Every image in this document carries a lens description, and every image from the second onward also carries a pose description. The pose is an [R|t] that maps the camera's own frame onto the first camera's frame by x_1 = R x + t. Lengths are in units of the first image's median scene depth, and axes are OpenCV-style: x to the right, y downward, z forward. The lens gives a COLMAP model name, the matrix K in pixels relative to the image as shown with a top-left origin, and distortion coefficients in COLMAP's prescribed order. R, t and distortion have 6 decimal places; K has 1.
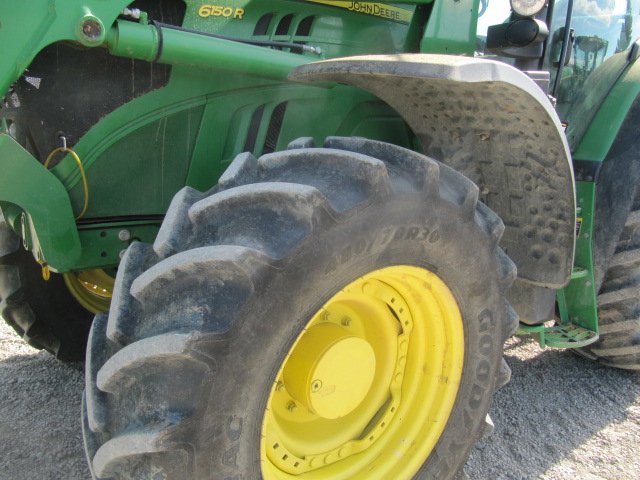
lens RADIAL K [[528.7, 0, 316.5], [0, 528.7, 240.6], [0, 0, 1]] dist [-0.049943, 0.024958]
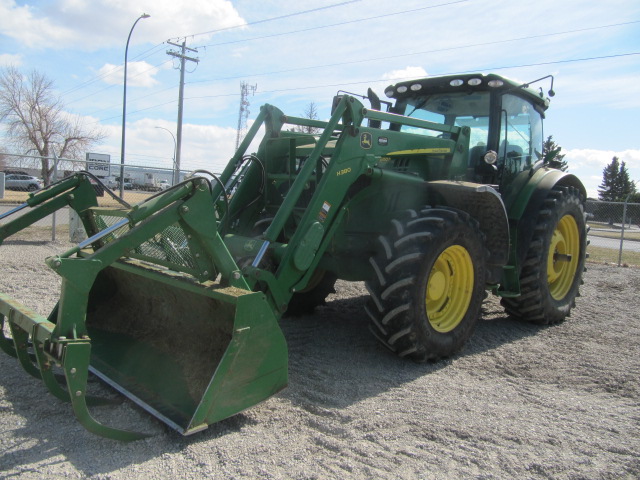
lens RADIAL K [[534.7, 0, 322.5], [0, 534.7, 239.4], [0, 0, 1]] dist [-0.073920, -0.002529]
pose [[0.992666, 0.025327, 0.118209, -0.860289], [-0.010023, 0.991684, -0.128307, 0.356748], [-0.120476, 0.126181, 0.984664, -1.729305]]
